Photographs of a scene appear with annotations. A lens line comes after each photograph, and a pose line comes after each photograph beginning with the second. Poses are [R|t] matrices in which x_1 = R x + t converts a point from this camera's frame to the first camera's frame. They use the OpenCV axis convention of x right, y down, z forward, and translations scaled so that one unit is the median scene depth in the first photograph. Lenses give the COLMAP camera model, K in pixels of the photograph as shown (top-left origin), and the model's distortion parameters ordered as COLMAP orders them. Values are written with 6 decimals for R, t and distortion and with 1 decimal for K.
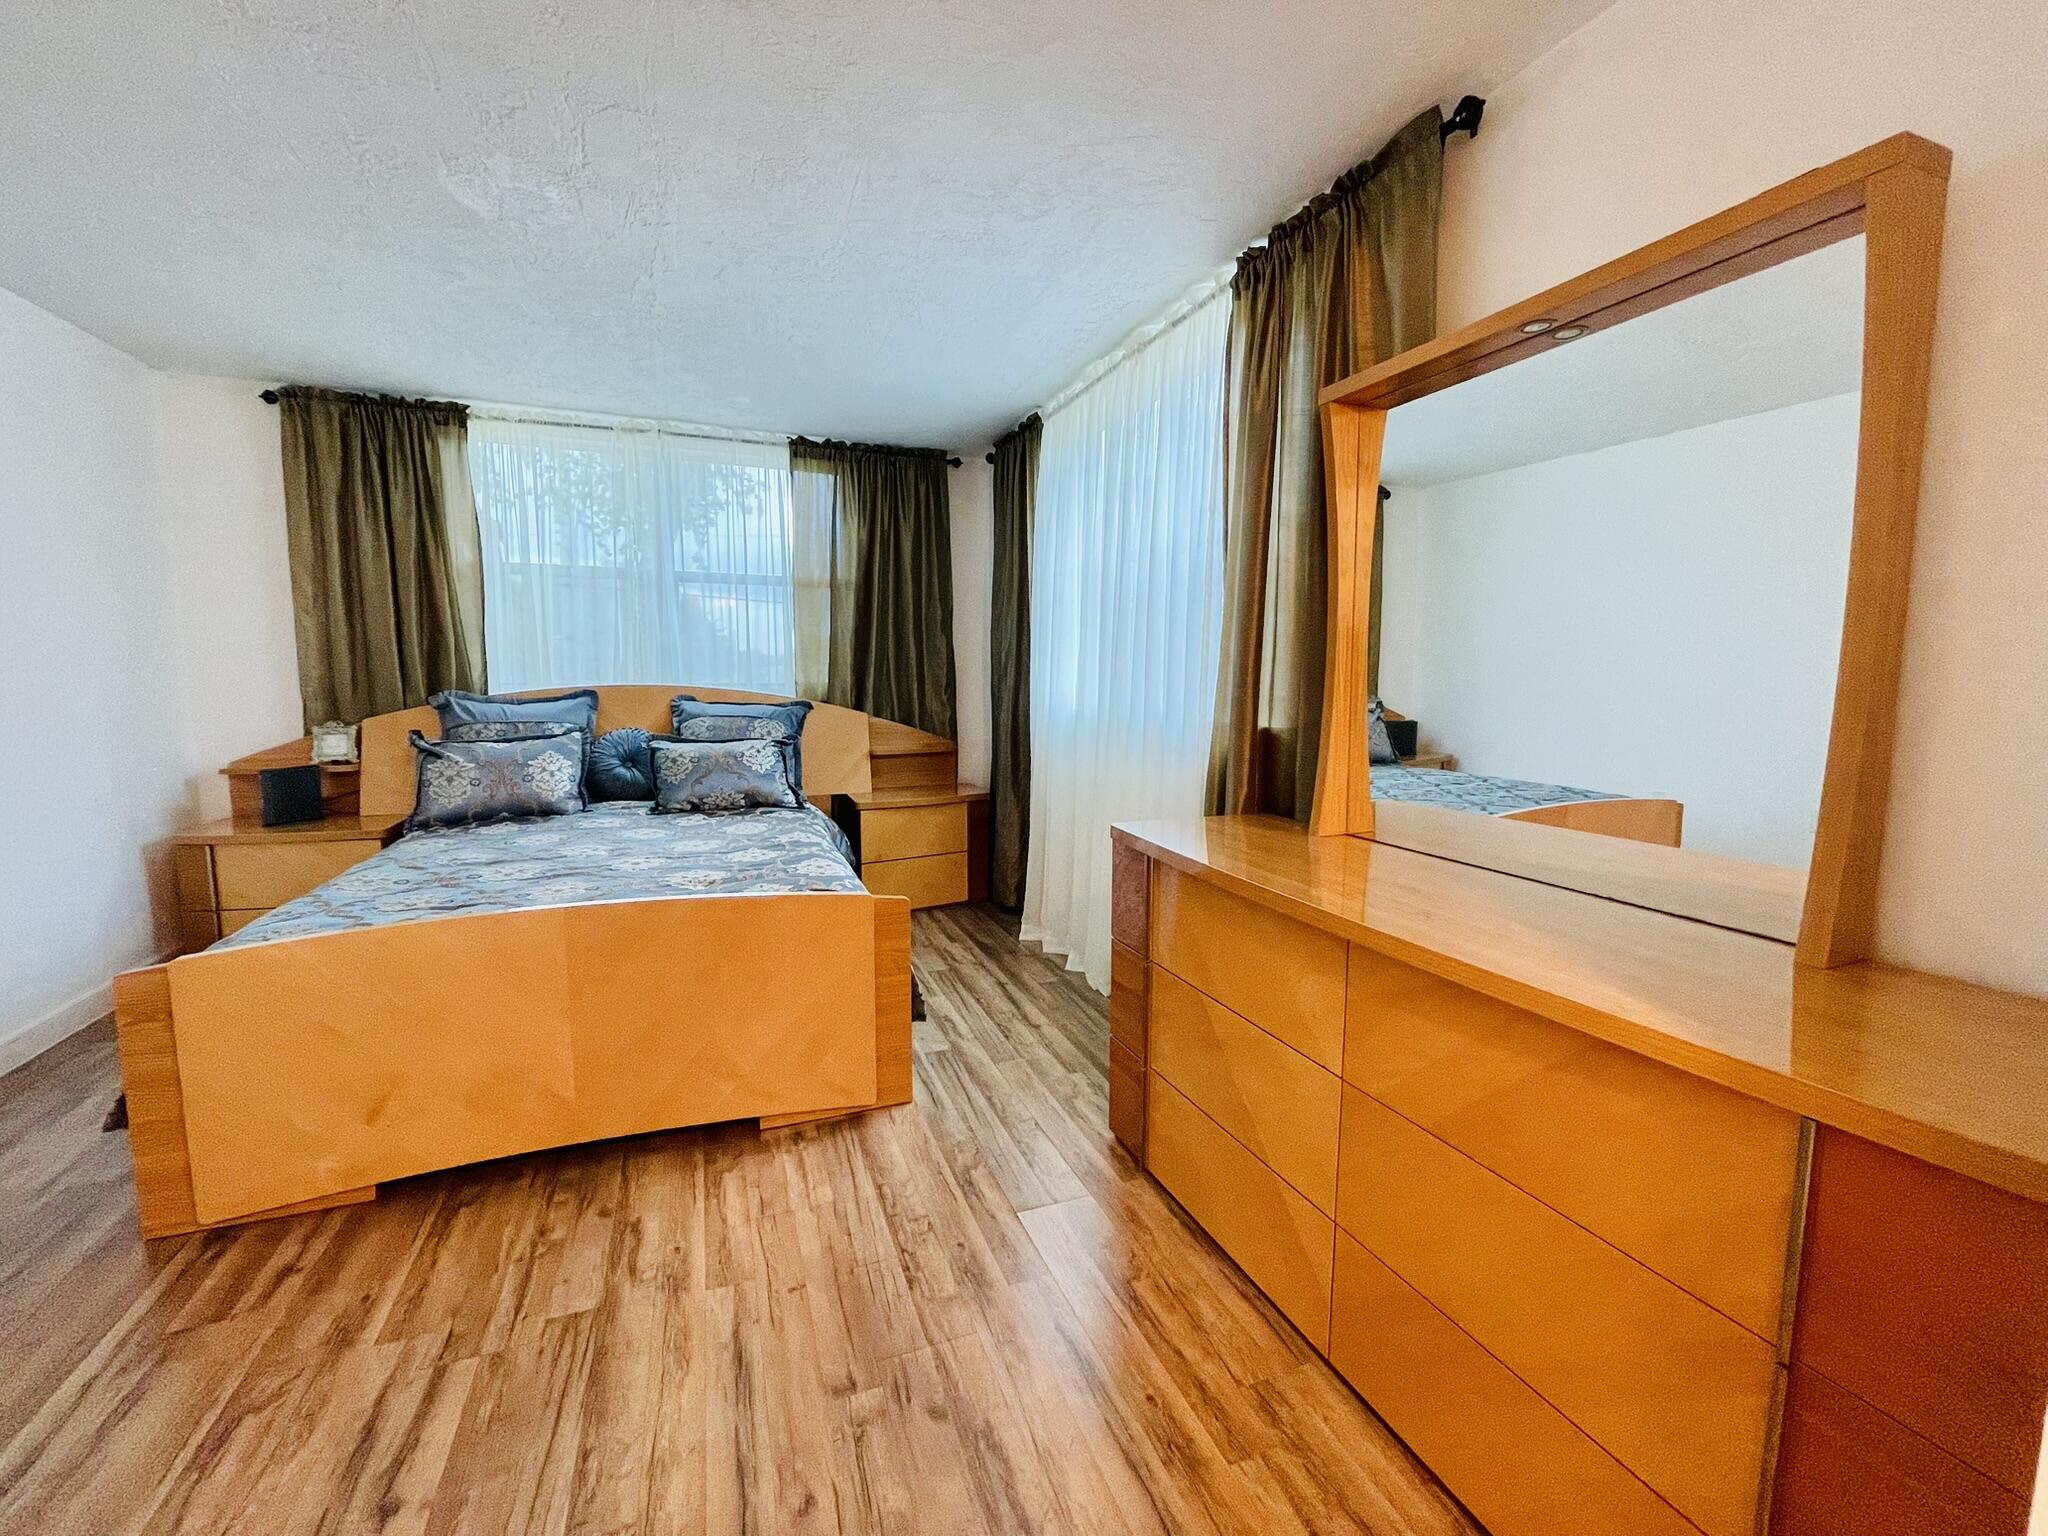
lens RADIAL K [[850.6, 0, 1024.0], [0, 850.6, 768.0], [0, 0, 1]] dist [-0.000233, 0.011303]
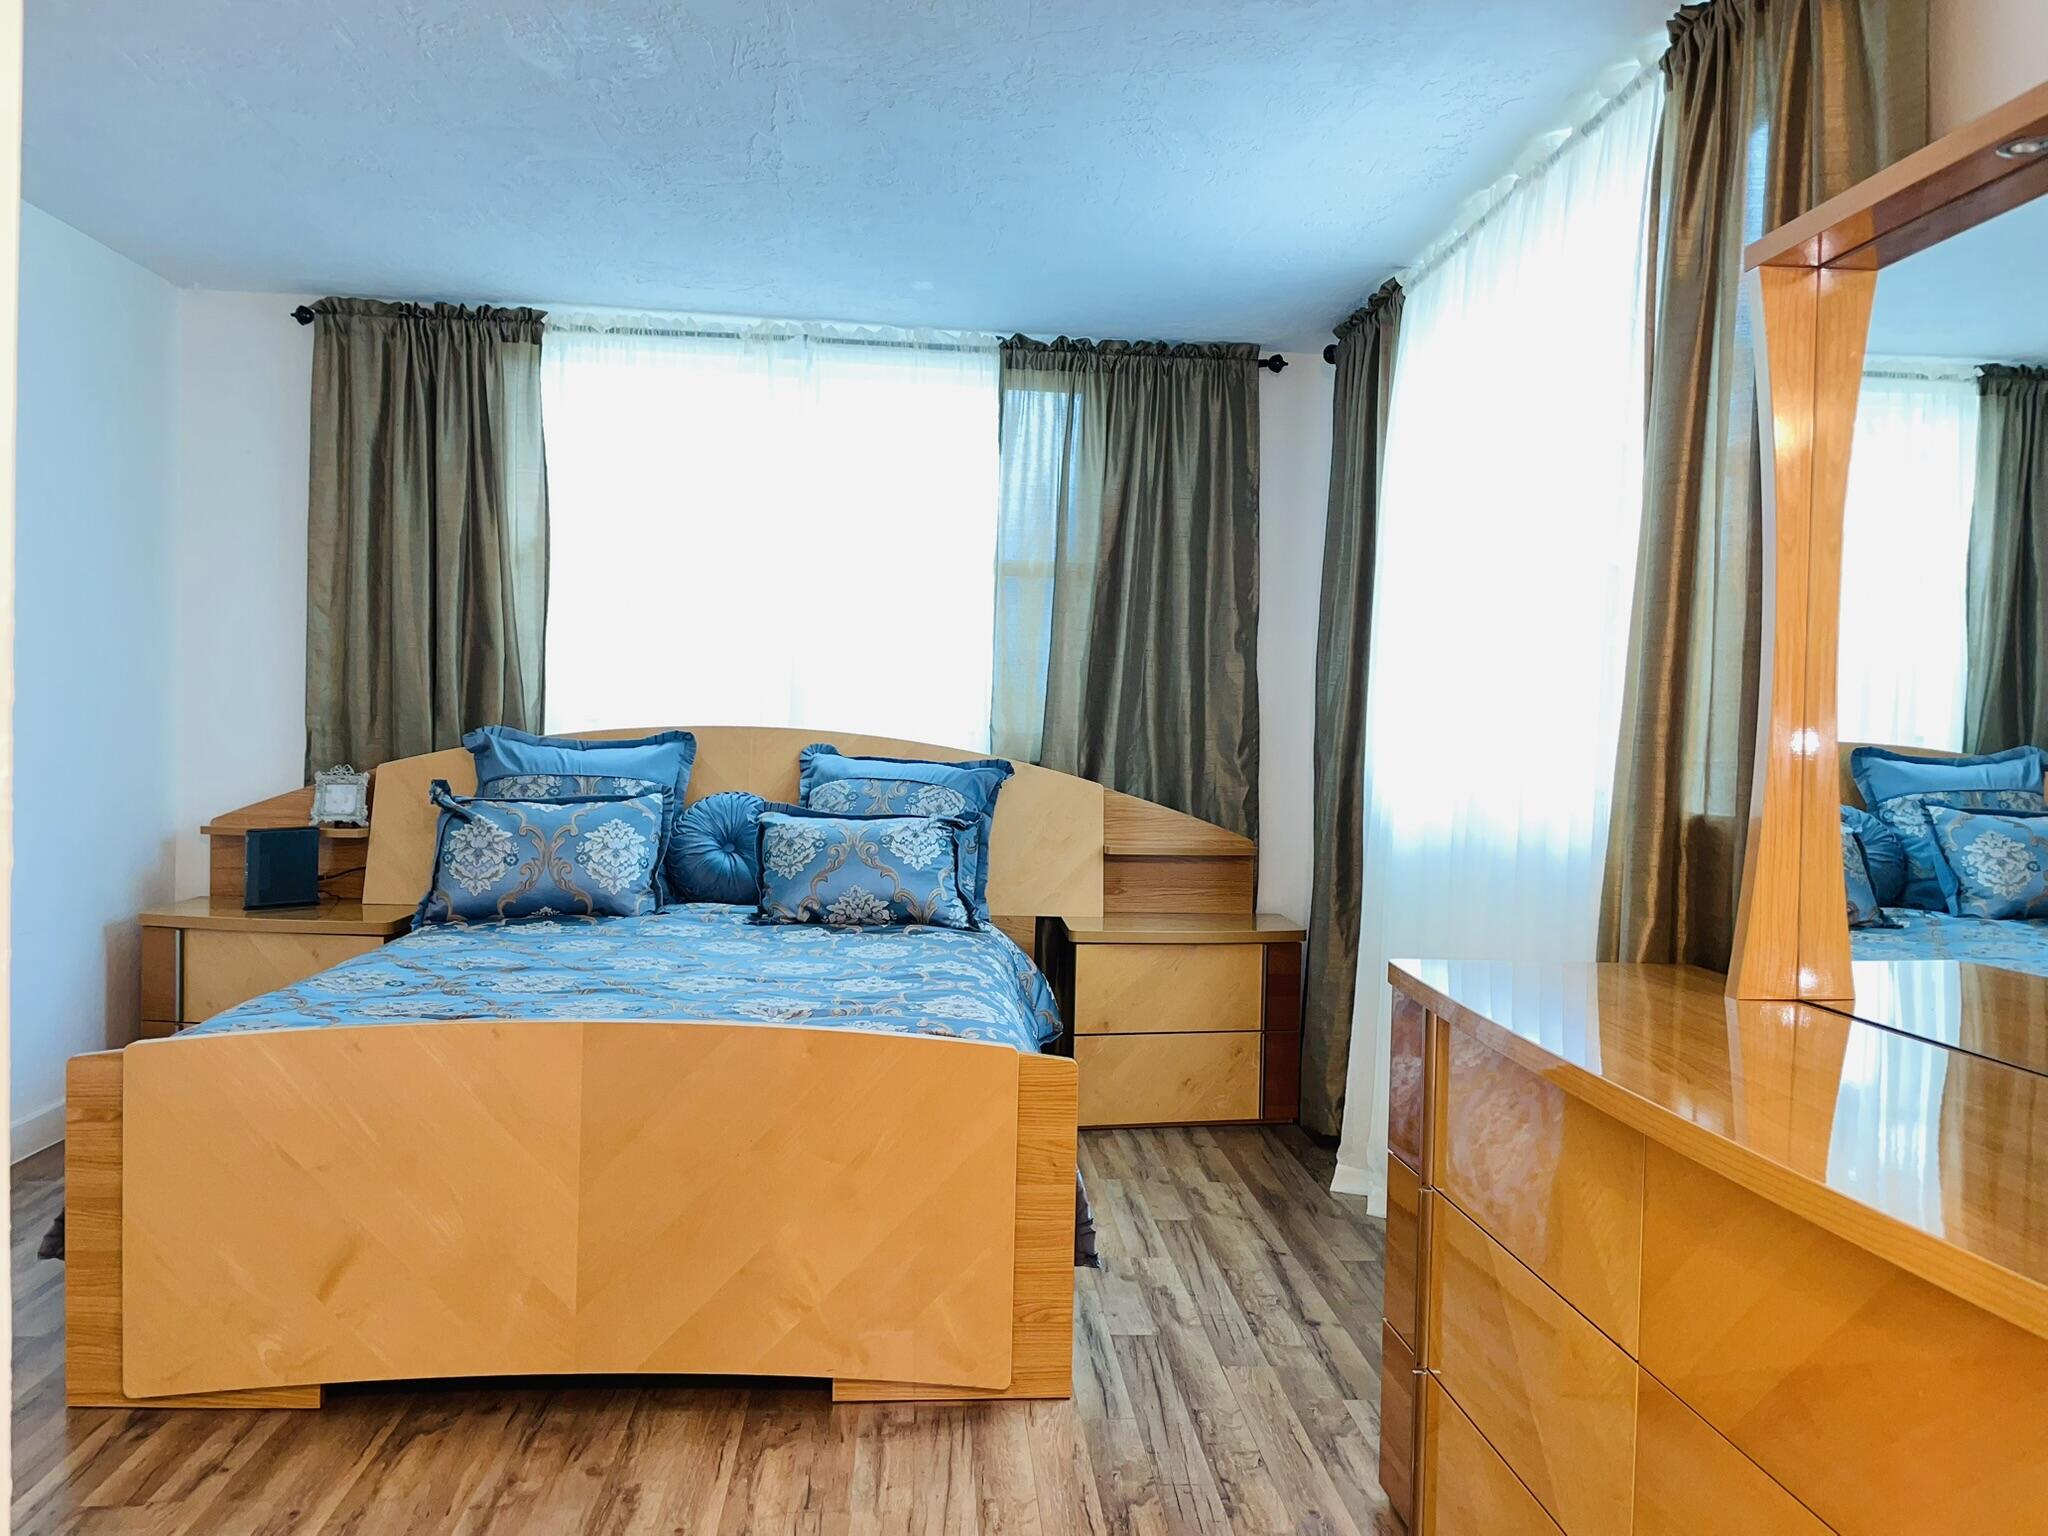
lens RADIAL K [[1569.2, 0, 1028.3], [0, 1569.2, 795.3], [0, 0, 1]] dist [0.113071, -0.108304]
pose [[0.960244, 0.038124, -0.276548, 0.095344], [-0.057747, 0.996331, -0.063161, 0.021457], [0.273125, 0.076620, 0.958922, -0.097791]]
